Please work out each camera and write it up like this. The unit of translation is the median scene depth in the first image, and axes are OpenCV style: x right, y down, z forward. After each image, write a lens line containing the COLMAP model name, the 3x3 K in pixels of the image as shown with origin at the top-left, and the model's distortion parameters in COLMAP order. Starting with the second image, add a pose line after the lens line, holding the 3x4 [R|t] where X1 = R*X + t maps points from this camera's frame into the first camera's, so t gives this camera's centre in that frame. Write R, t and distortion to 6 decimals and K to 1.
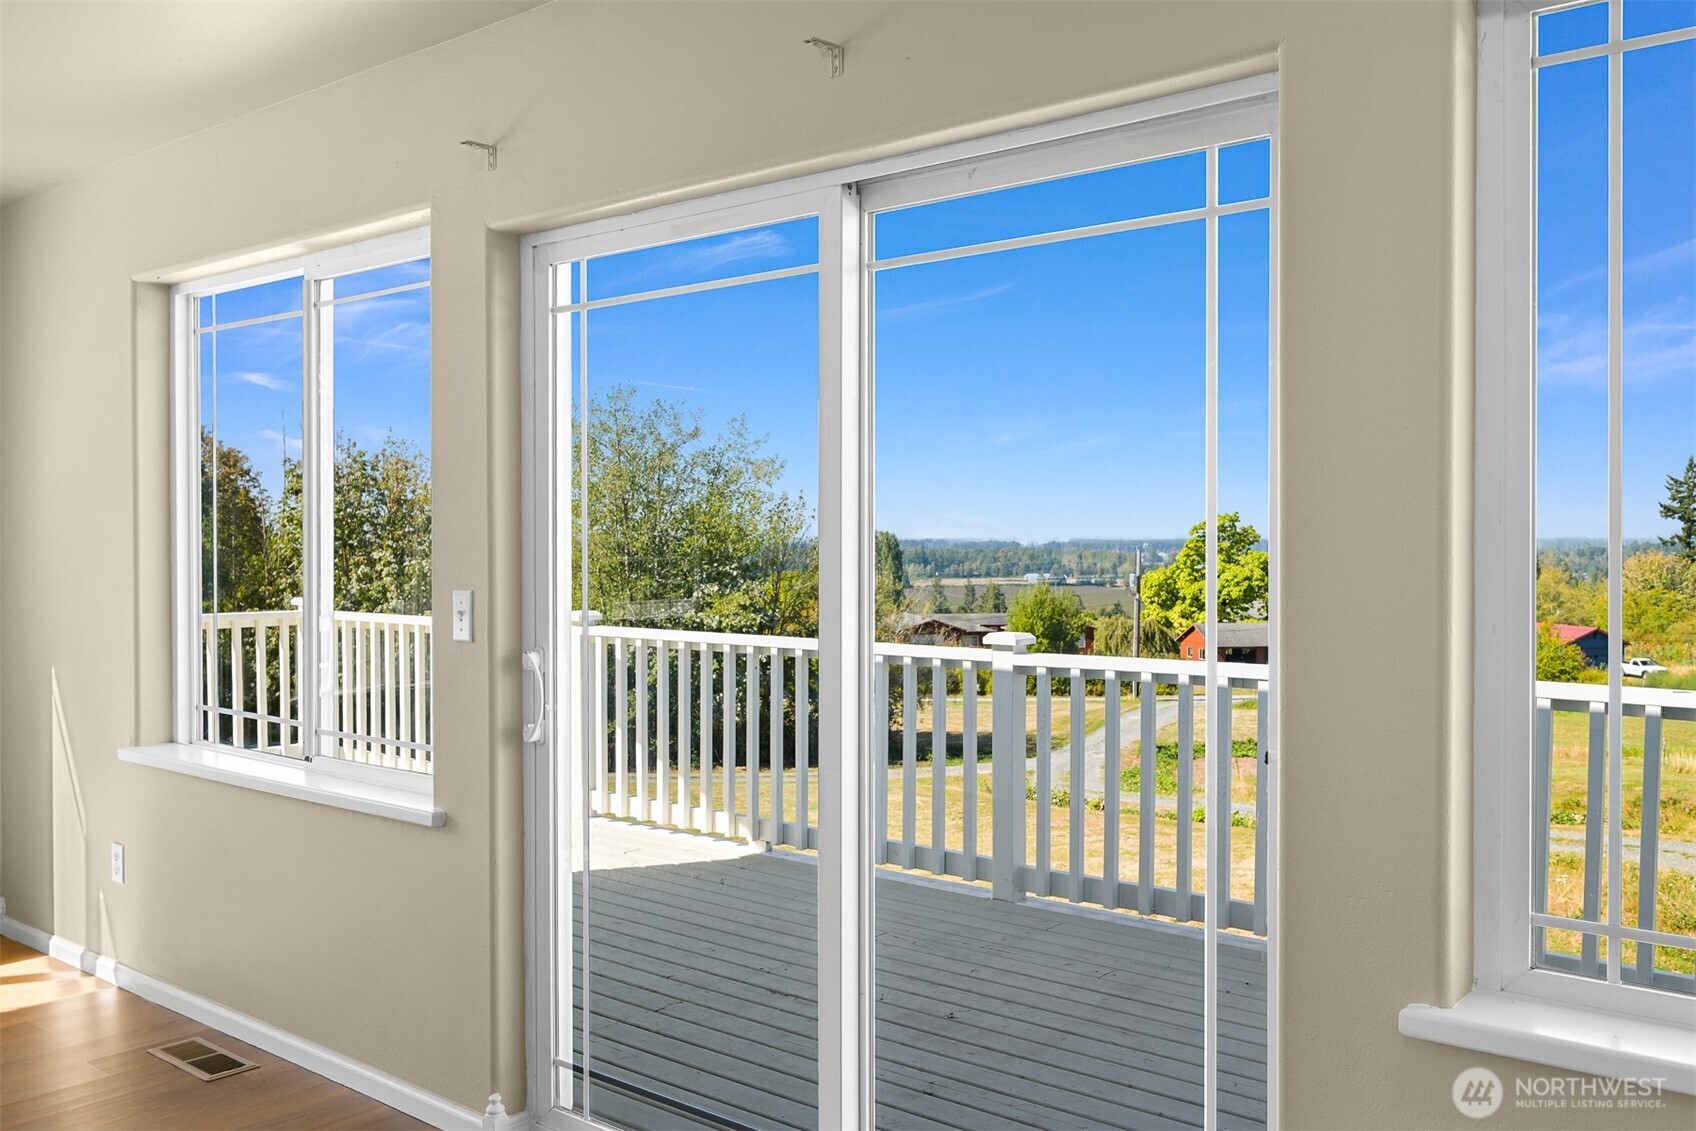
lens RADIAL K [[1502.6, 0, 834.1], [0, 1502.6, 554.2], [0, 0, 1]] dist [-0.004302, -0.009753]
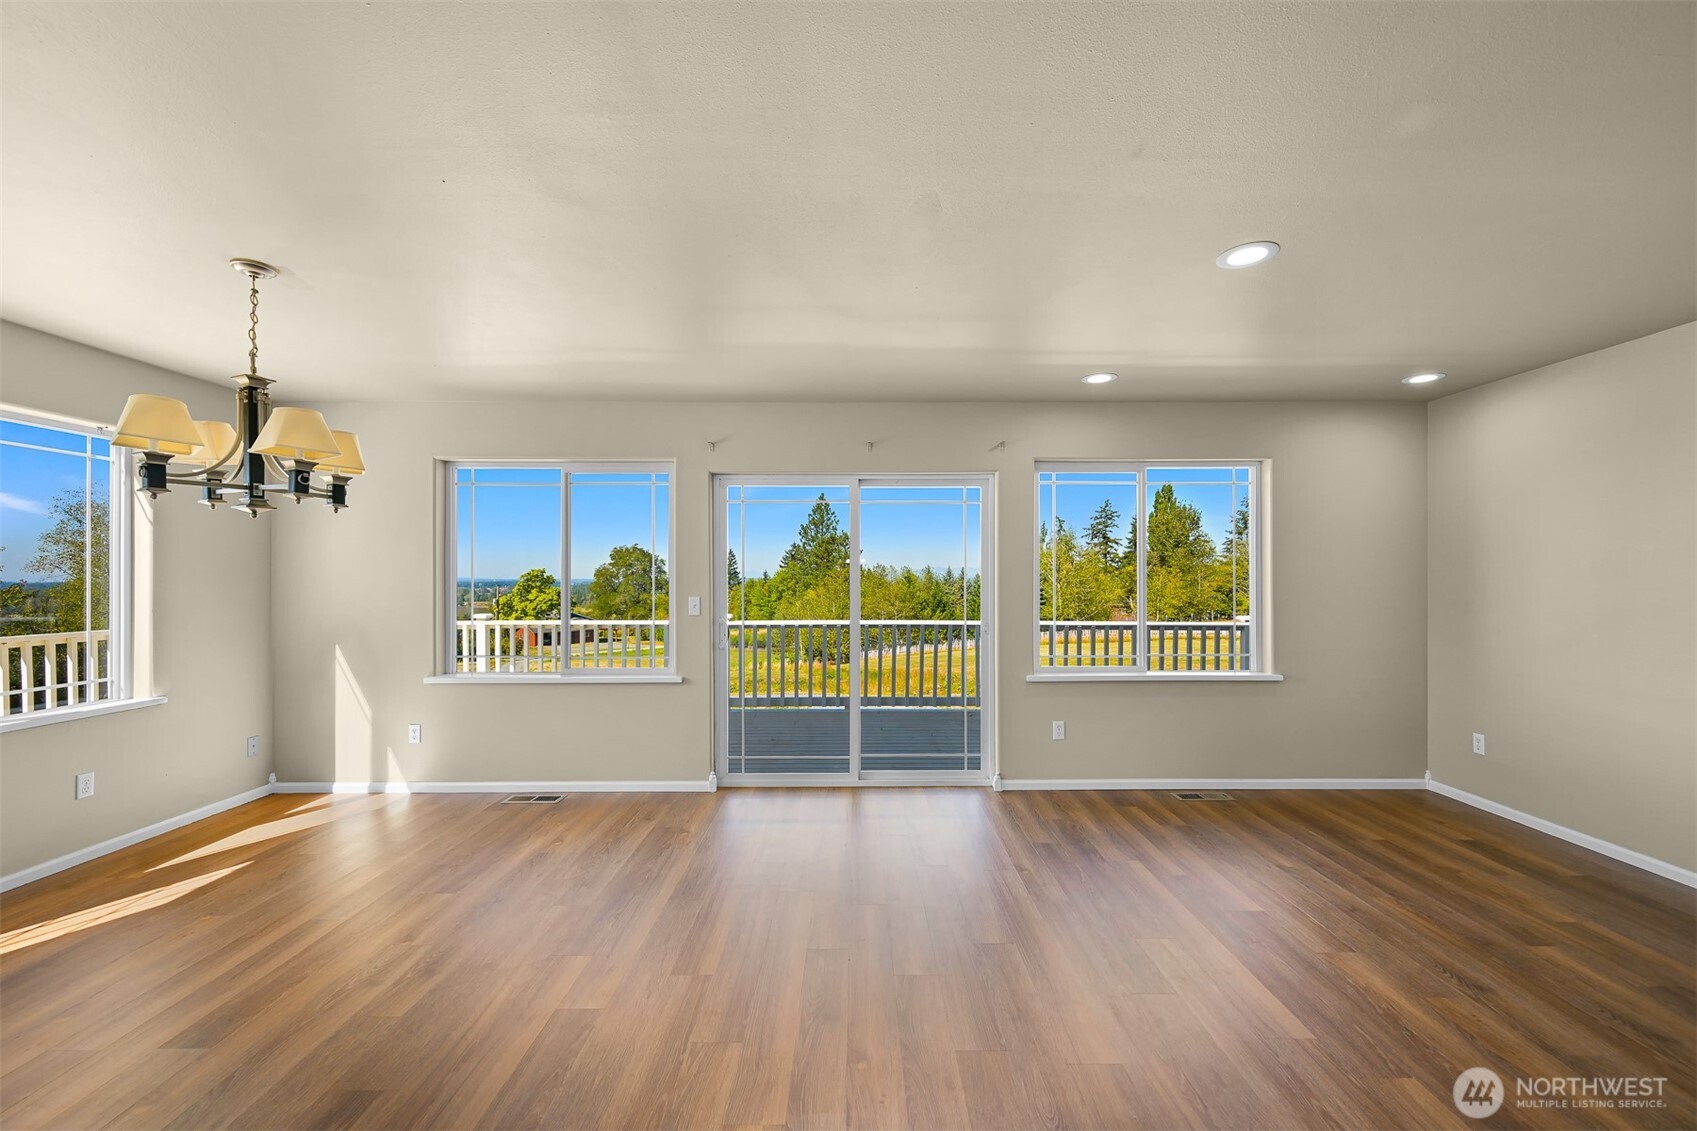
lens RADIAL K [[681.3, 0, 867.7], [0, 681.3, 581.8], [0, 0, 1]] dist [-0.002167, -0.000058]
pose [[0.746888, -0.000470, 0.664950, -0.514583], [0.006658, 0.999955, -0.006771, 0.003339], [-0.664917, 0.009485, 0.746857, -0.106458]]
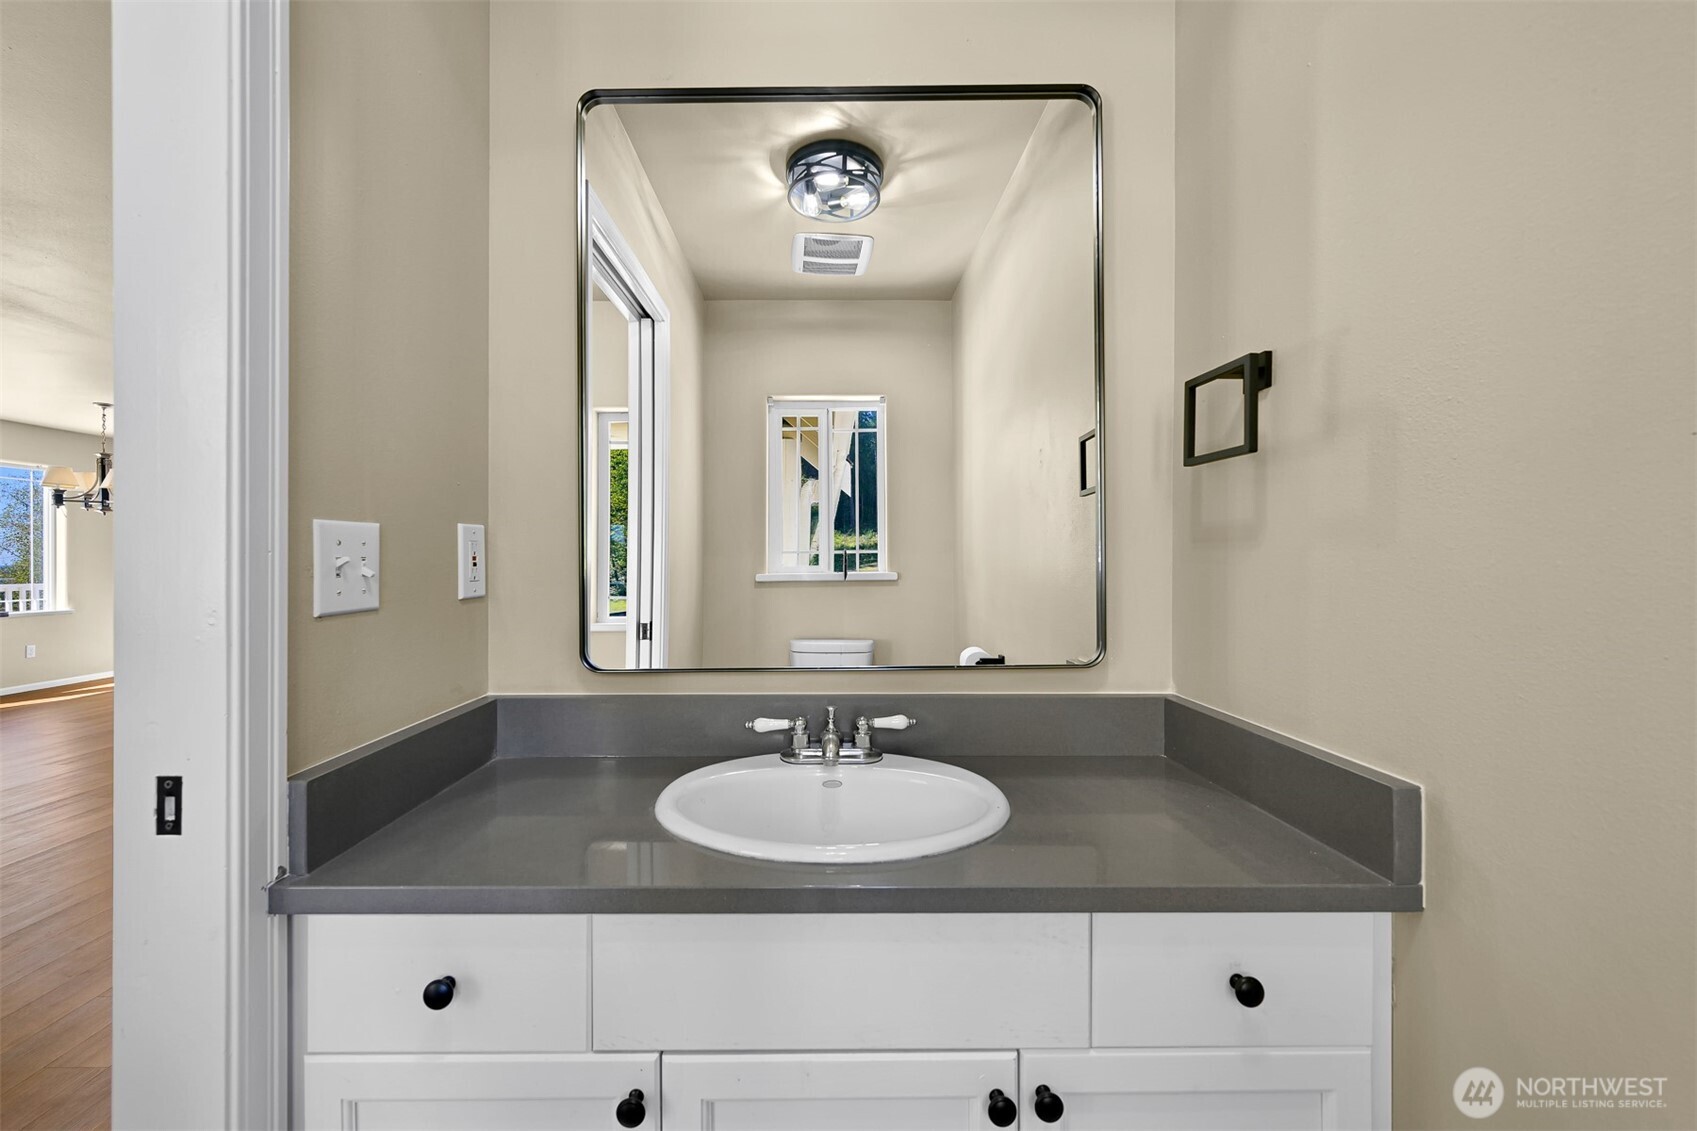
lens RADIAL K [[681.3, 0, 803.6], [0, 681.3, 556.9], [0, 0, 1]] dist [-0.002167, -0.000058]
pose [[0.751249, -0.007684, 0.659974, -0.410631], [0.016305, 0.999843, -0.006919, 0.038237], [-0.659817, 0.015959, 0.751257, -0.898821]]
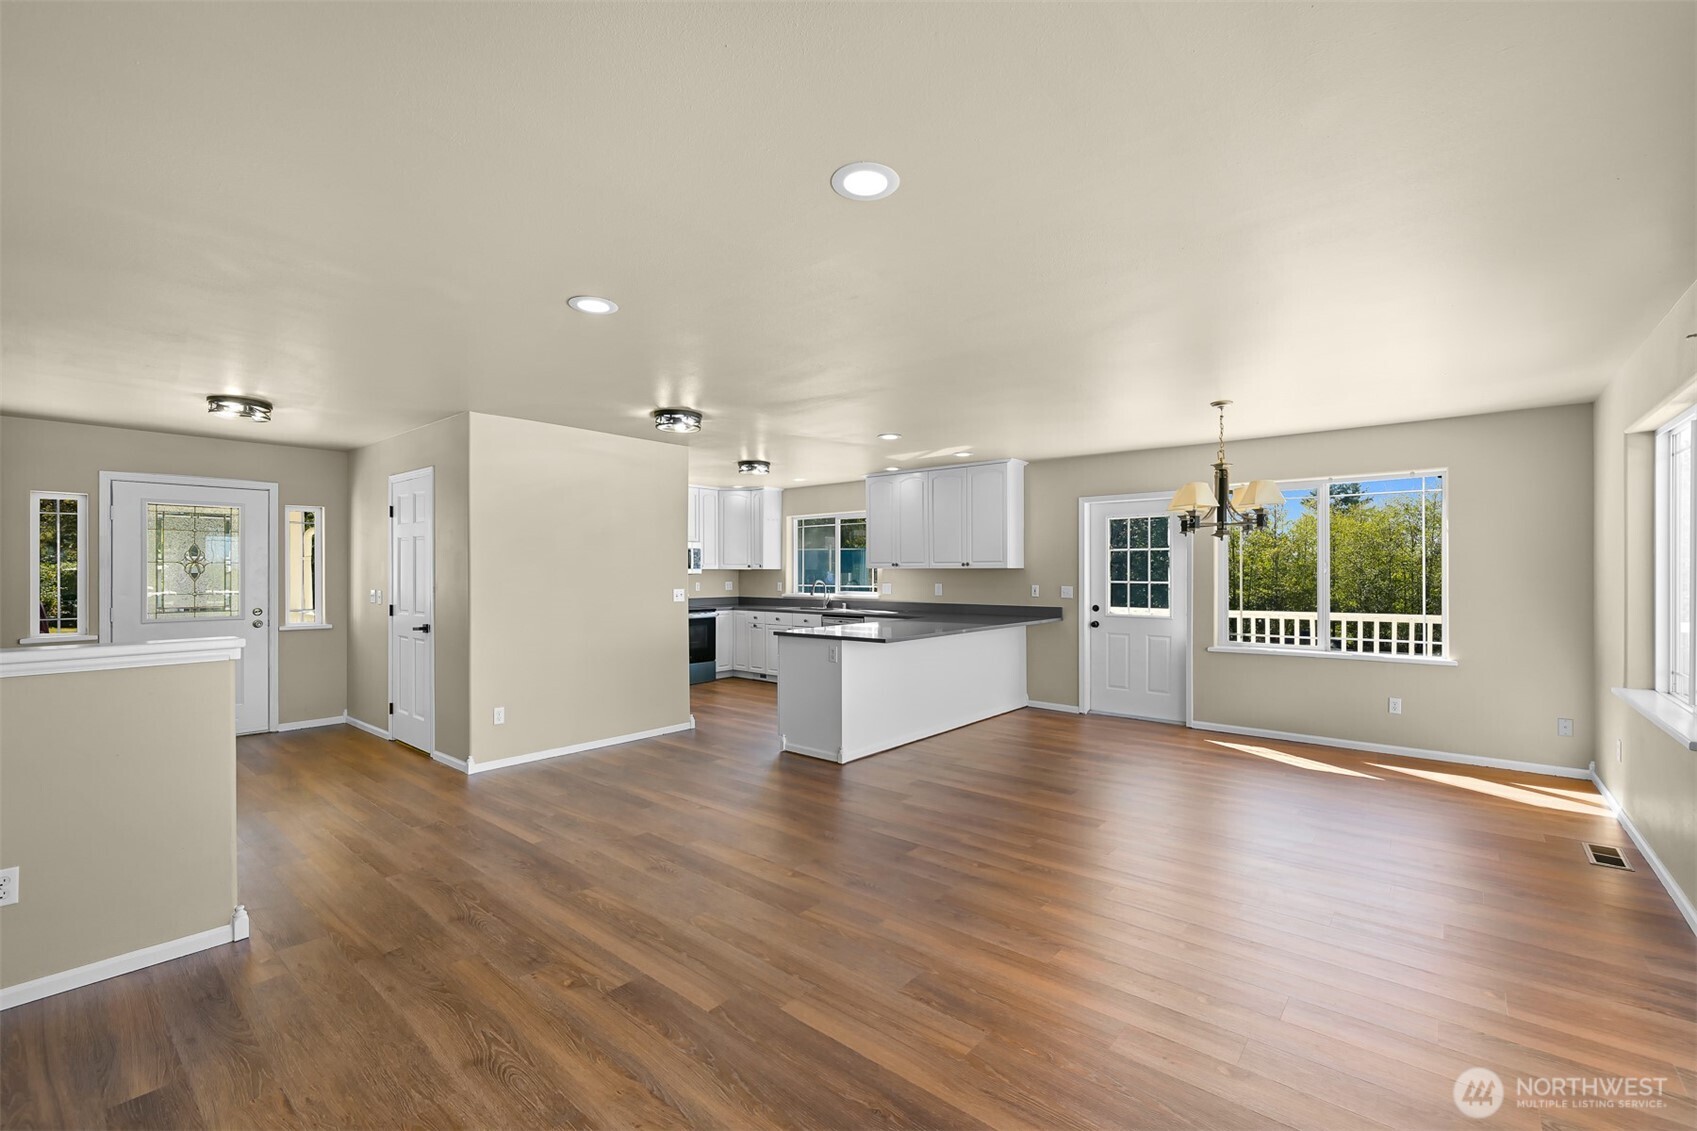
lens RADIAL K [[708.0, 0, 860.1], [0, 708.0, 570.9], [0, 0, 1]] dist [-0.002904, -0.000215]
pose [[0.016455, 0.001270, -0.999864, 0.299900], [-0.012884, 0.999916, 0.001058, -0.002876], [0.999782, 0.012865, 0.016470, 0.041944]]
